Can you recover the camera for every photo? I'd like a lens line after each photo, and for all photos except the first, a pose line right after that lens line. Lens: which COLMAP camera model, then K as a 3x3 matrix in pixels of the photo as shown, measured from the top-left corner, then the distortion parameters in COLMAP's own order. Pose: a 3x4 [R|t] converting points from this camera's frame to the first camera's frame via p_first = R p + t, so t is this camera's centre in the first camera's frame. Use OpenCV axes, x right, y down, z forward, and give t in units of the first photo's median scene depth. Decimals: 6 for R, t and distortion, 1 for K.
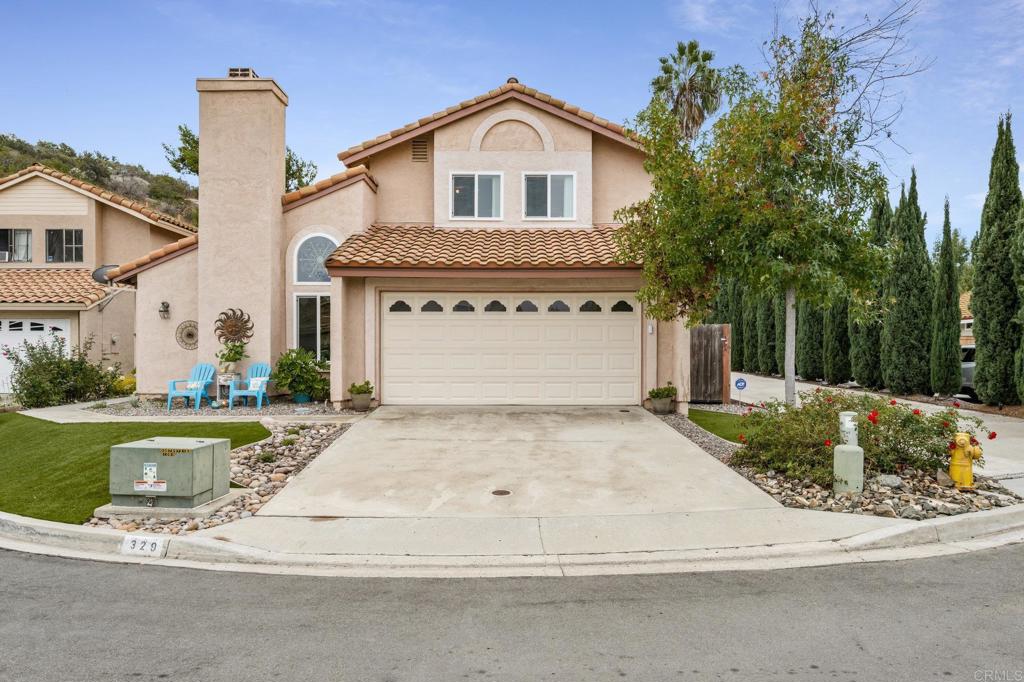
lens RADIAL K [[643.1, 0, 511.7], [0, 643.1, 343.1], [0, 0, 1]] dist [-0.002349, 0.000311]
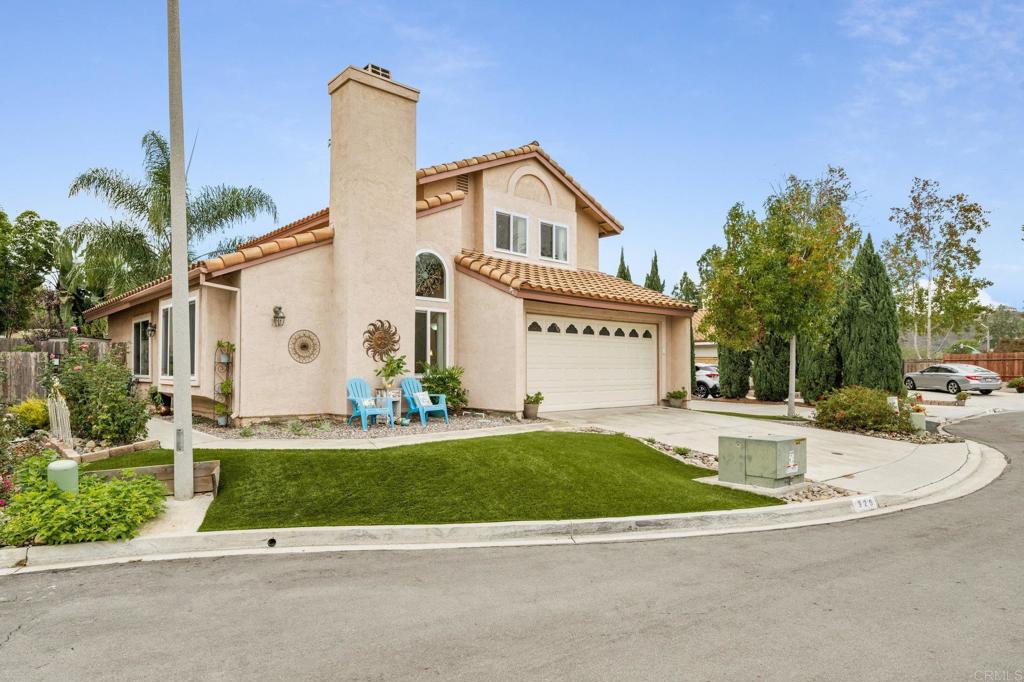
lens RADIAL K [[583.3, 0, 511.3], [0, 583.3, 347.0], [0, 0, 1]] dist [-0.002253, -0.000092]
pose [[0.752910, 0.024802, 0.657656, -0.754740], [-0.009519, 0.999596, -0.026799, 0.006320], [-0.658055, 0.013917, 0.752841, 0.207546]]
